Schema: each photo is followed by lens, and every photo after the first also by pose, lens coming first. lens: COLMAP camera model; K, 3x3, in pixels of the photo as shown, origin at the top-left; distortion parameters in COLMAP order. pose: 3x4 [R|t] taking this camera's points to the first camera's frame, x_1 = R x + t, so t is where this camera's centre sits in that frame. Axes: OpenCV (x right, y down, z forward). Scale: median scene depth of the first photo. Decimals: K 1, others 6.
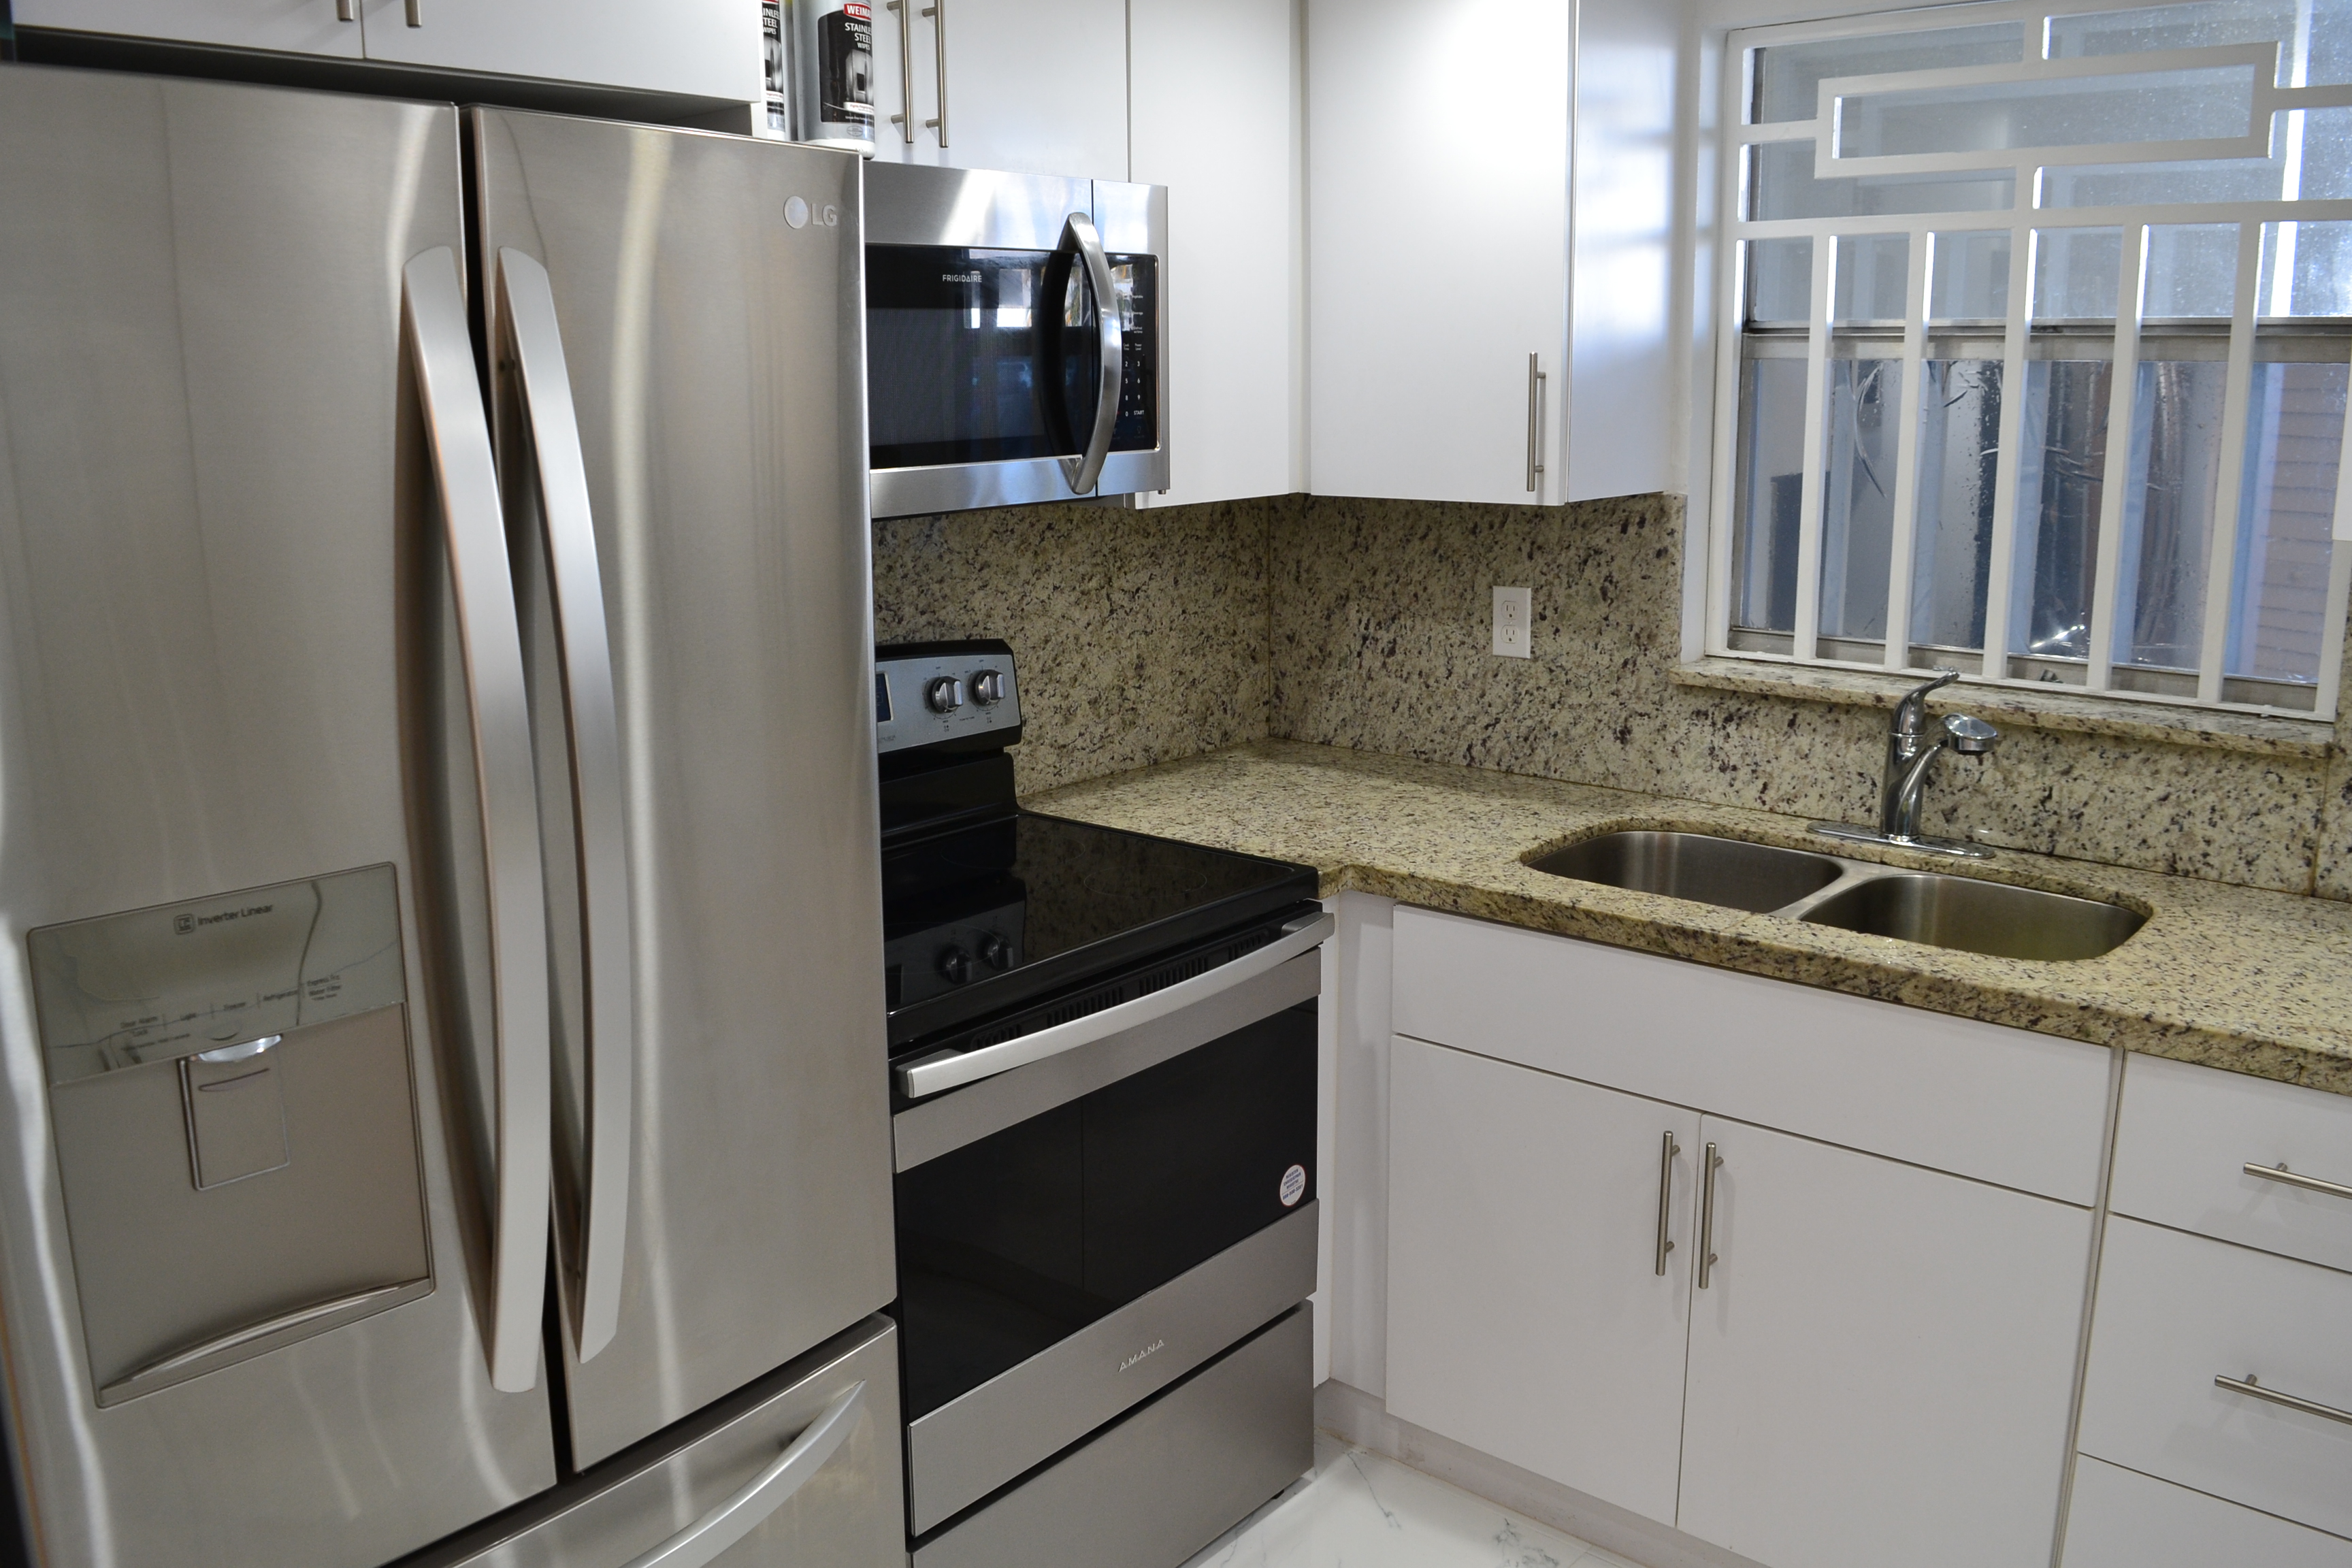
lens RADIAL K [[1862.5, 0, 1214.9], [0, 1862.5, 797.0], [0, 0, 1]] dist [-0.096289, 0.028630]
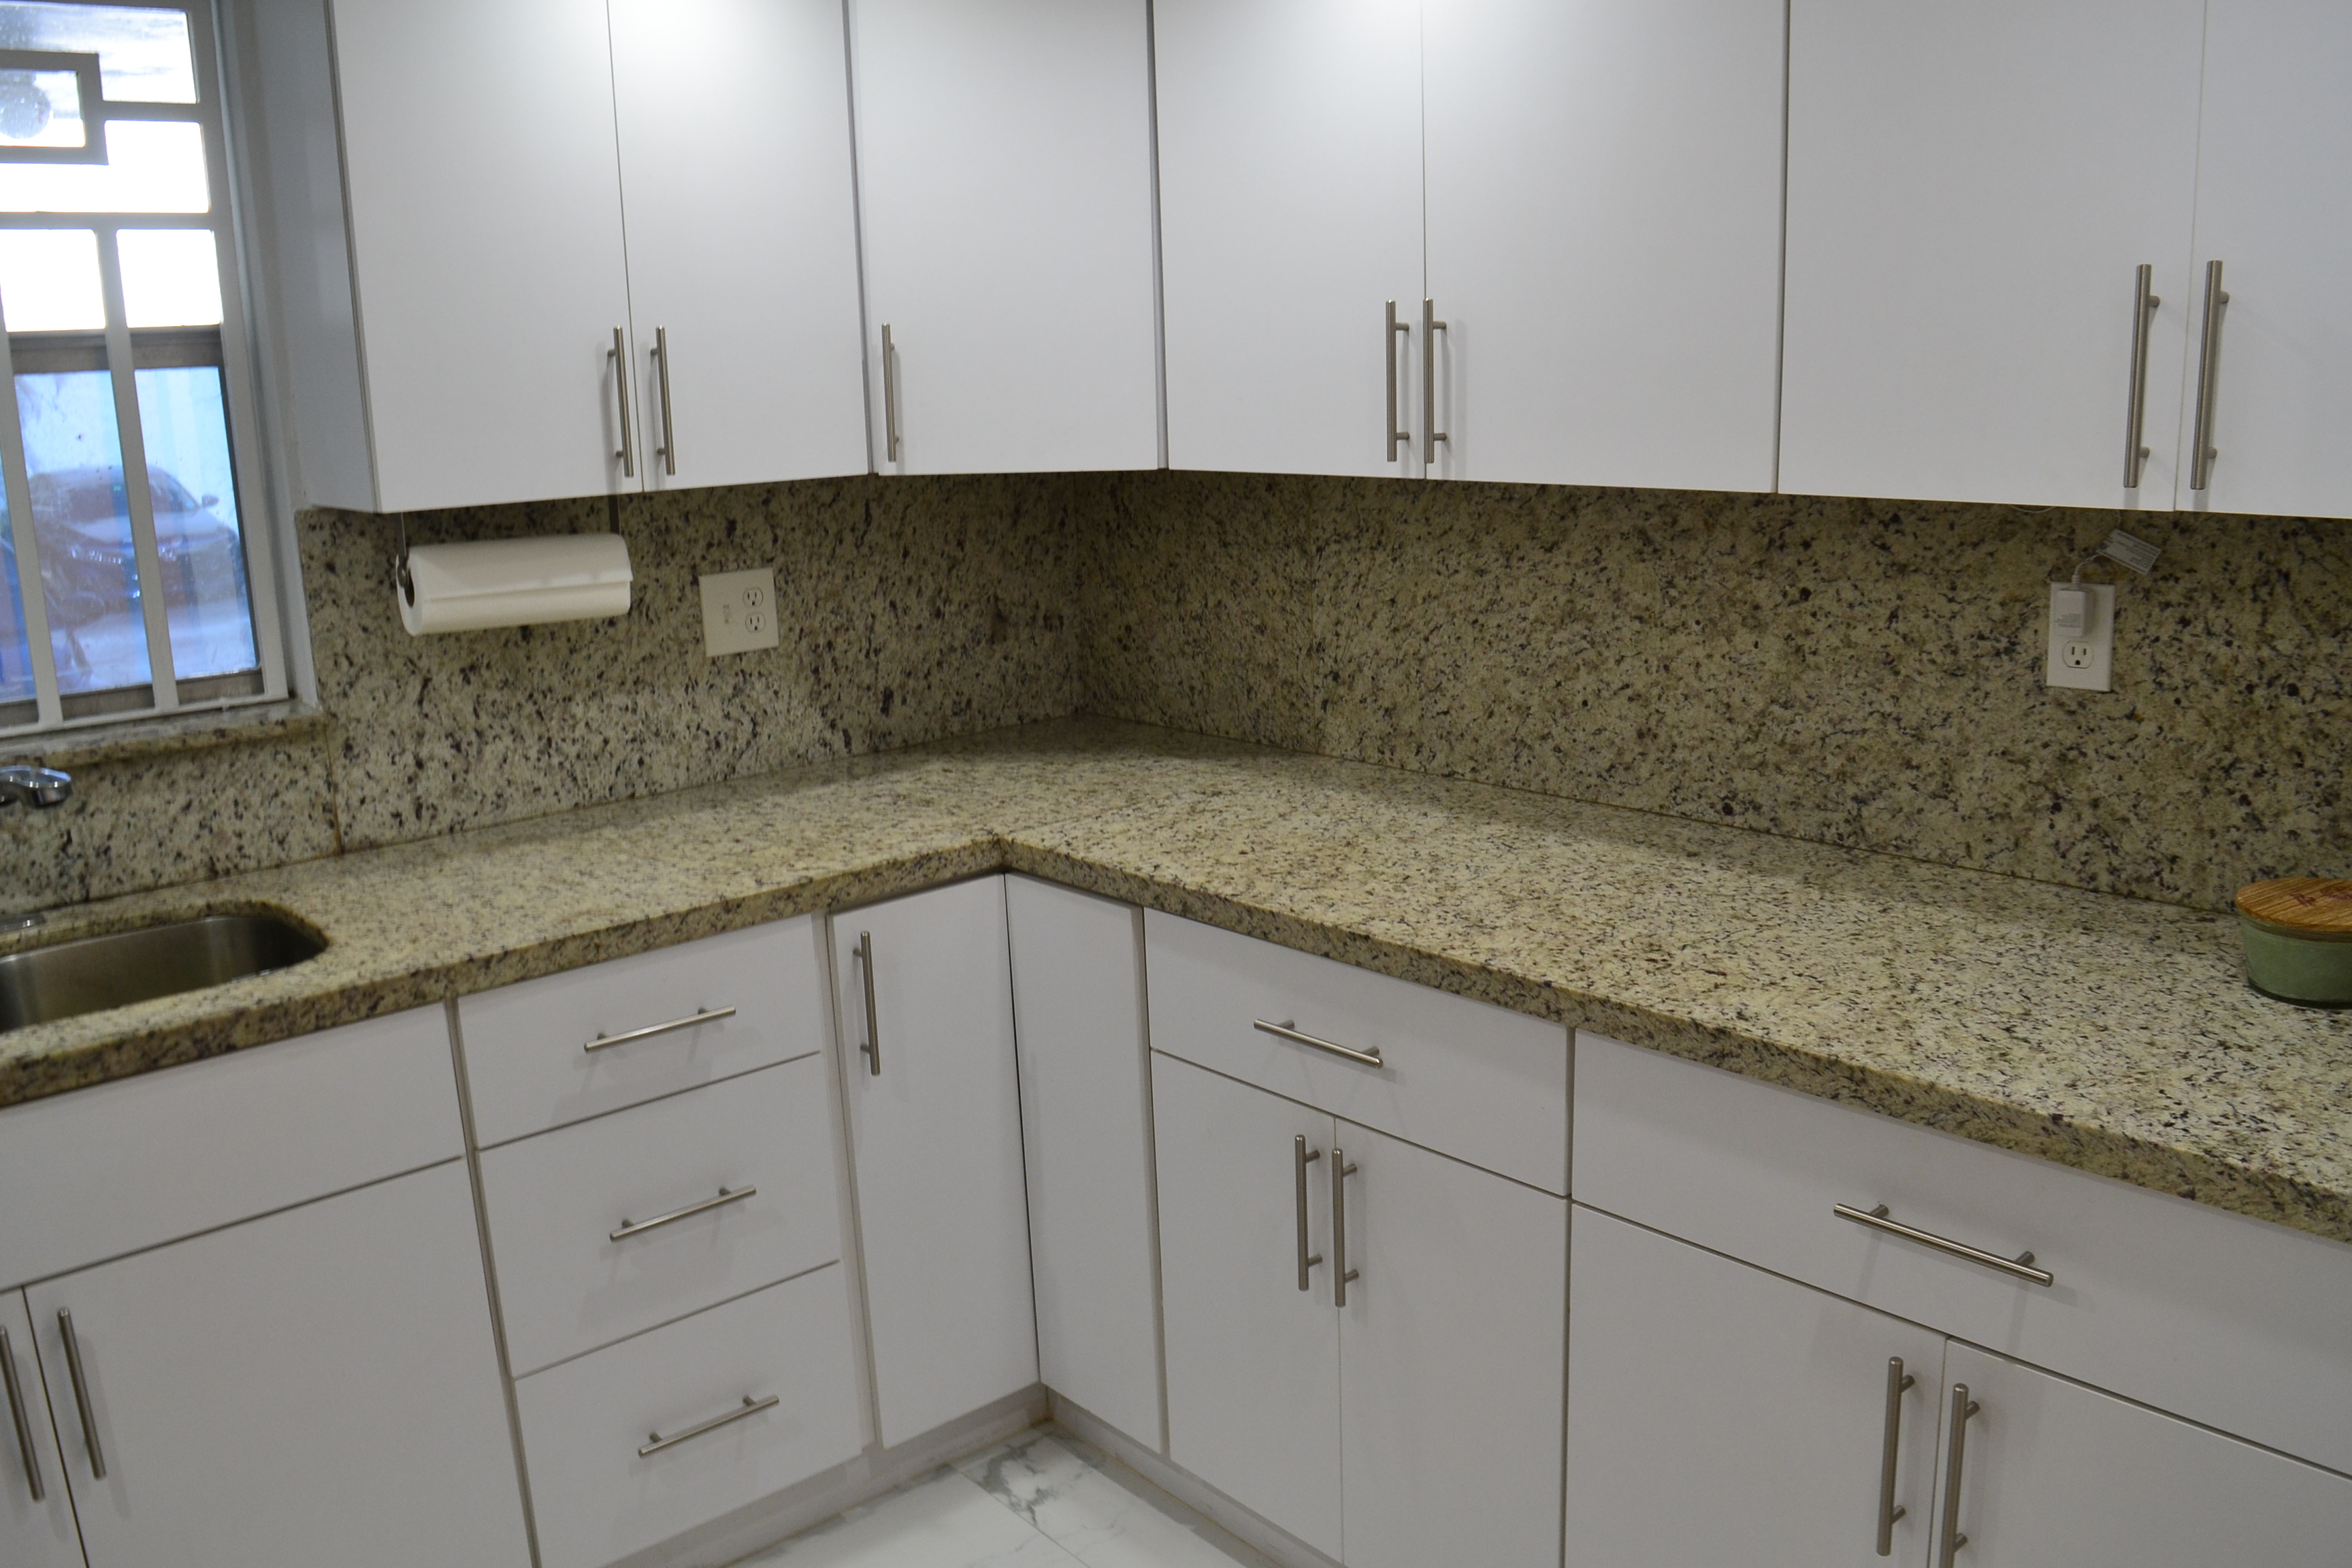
lens RADIAL K [[1859.1, 0, 1165.7], [0, 1859.1, 768.6], [0, 0, 1]] dist [-0.080231, 0.008280]
pose [[0.167825, -0.209897, 0.963212, -0.331419], [0.256027, 0.952824, 0.163025, -0.042942], [-0.951990, 0.219249, 0.213647, 0.269206]]
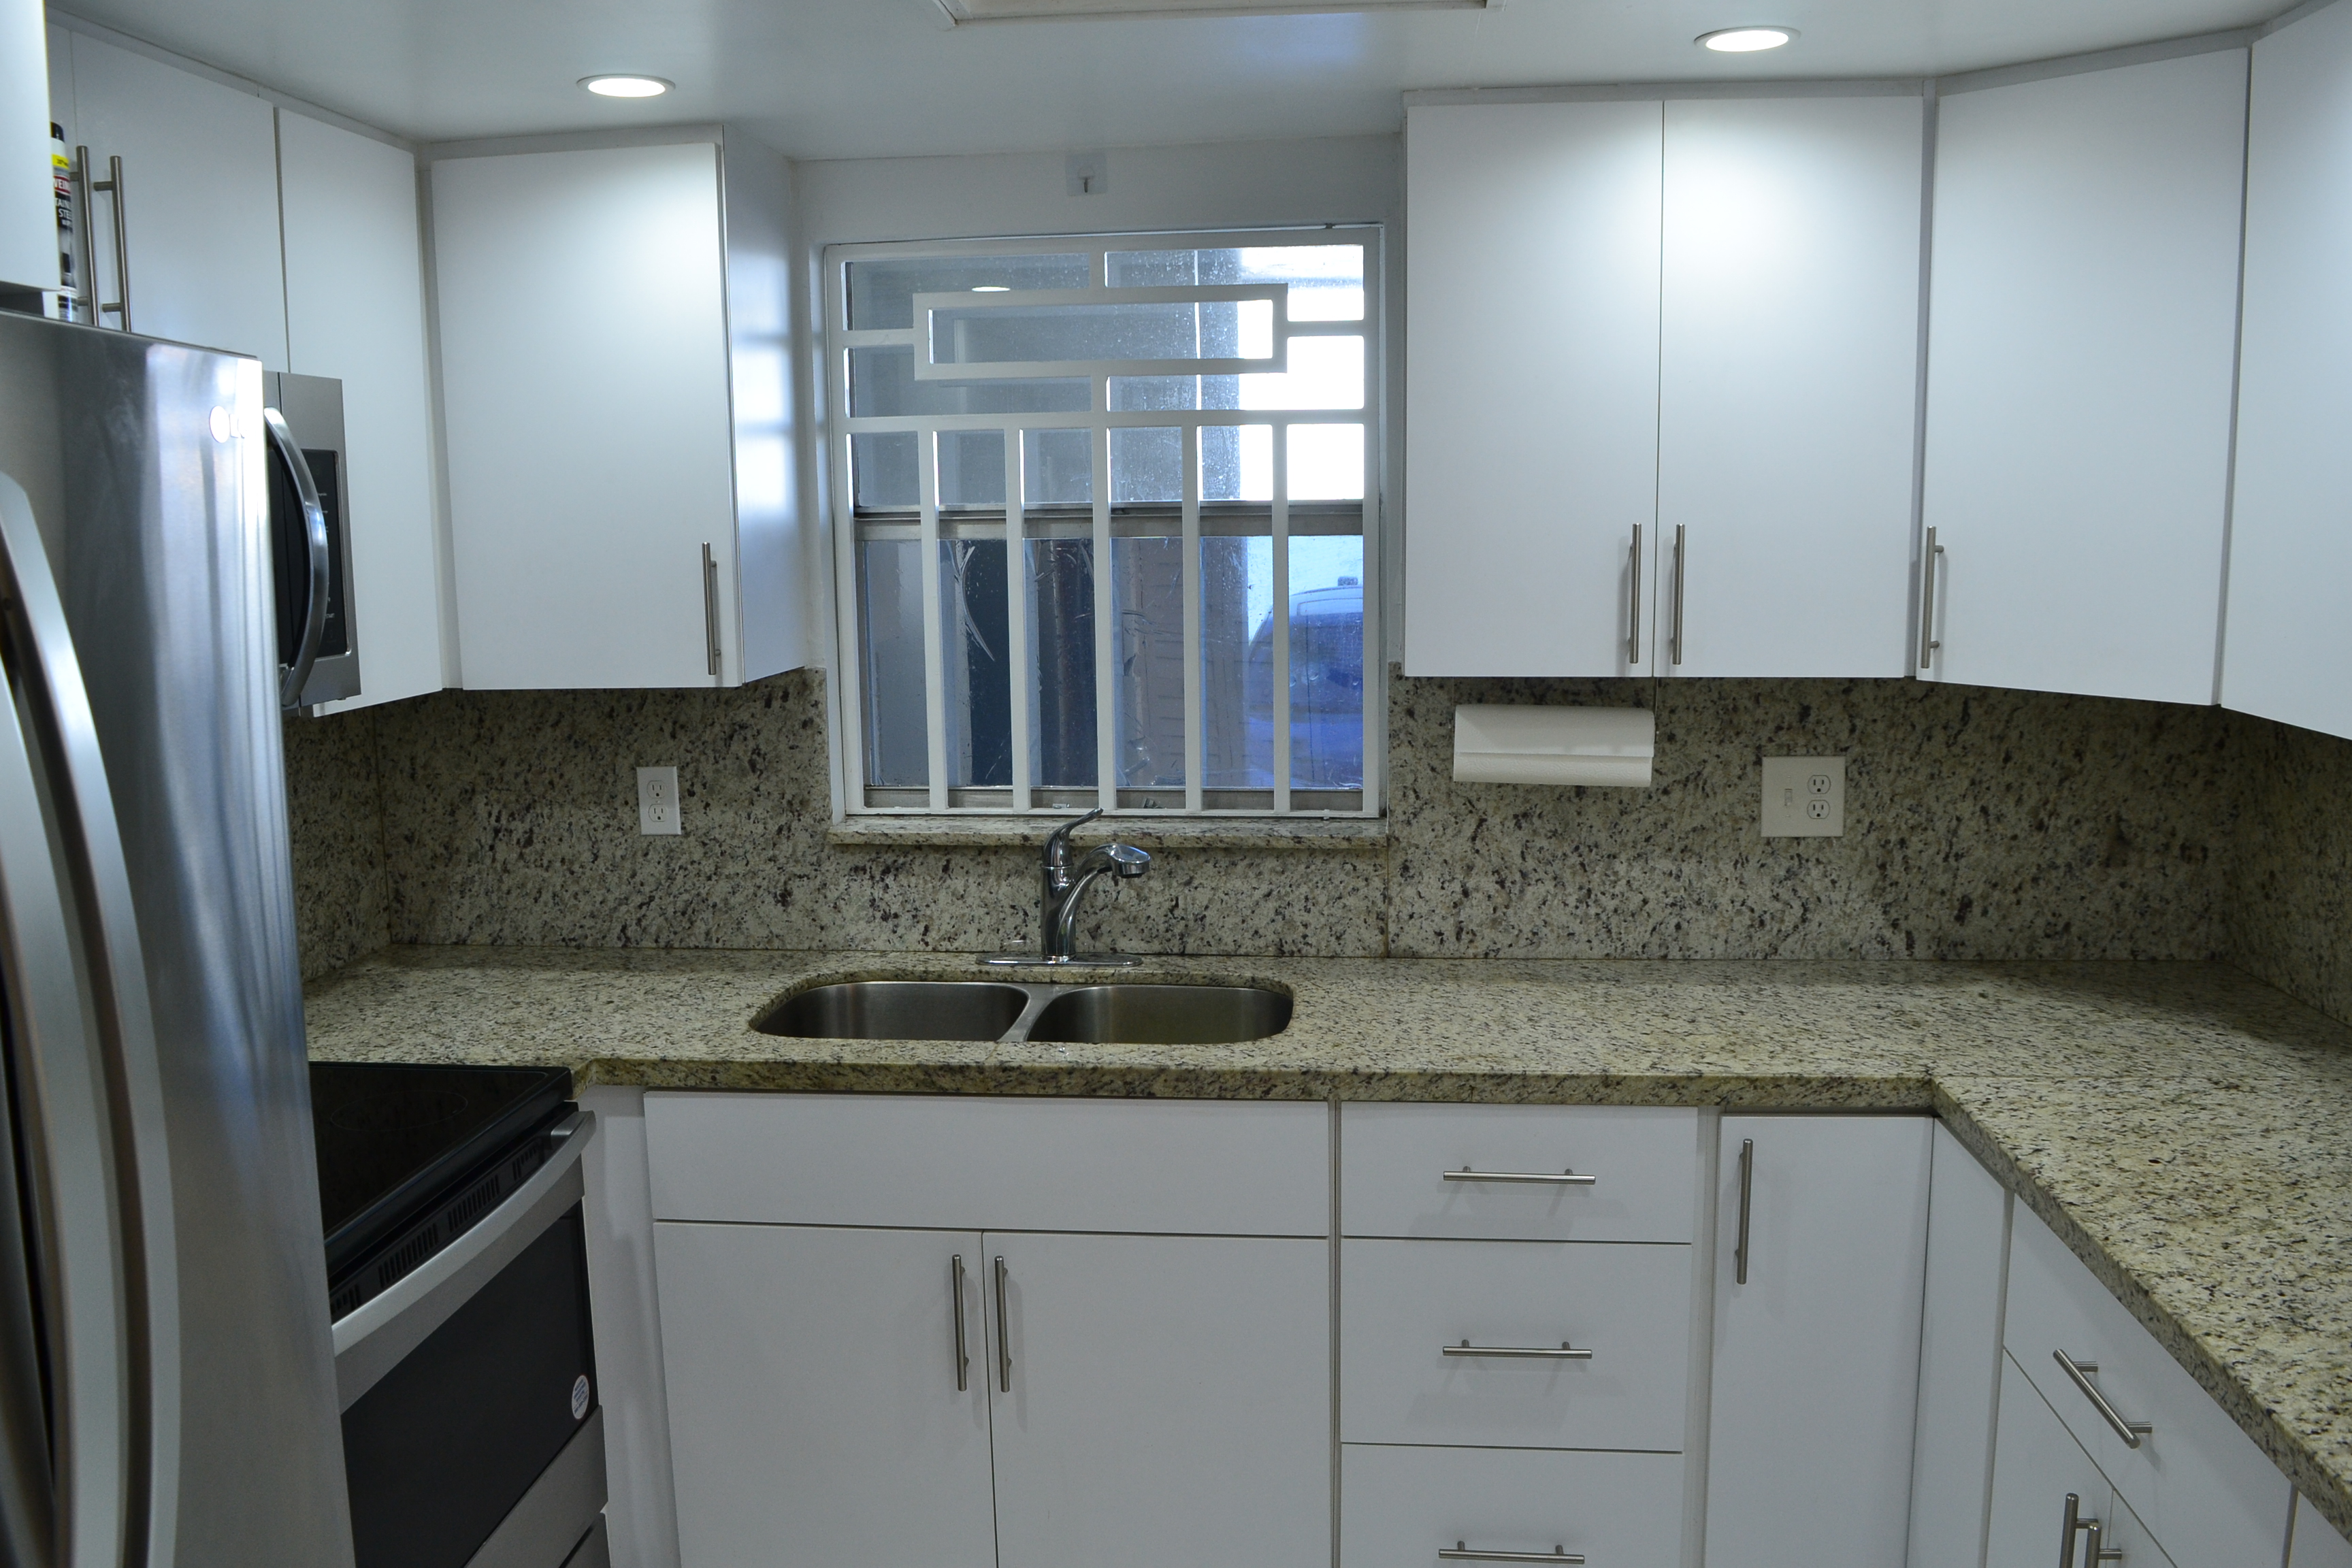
lens RADIAL K [[1862.5, 0, 1179.0], [0, 1862.5, 788.6], [0, 0, 1]] dist [-0.096289, 0.028630]
pose [[0.824408, -0.085928, 0.559435, -0.206974], [0.133081, 0.990126, -0.044034, -0.021893], [-0.550128, 0.110752, 0.827704, 0.001961]]
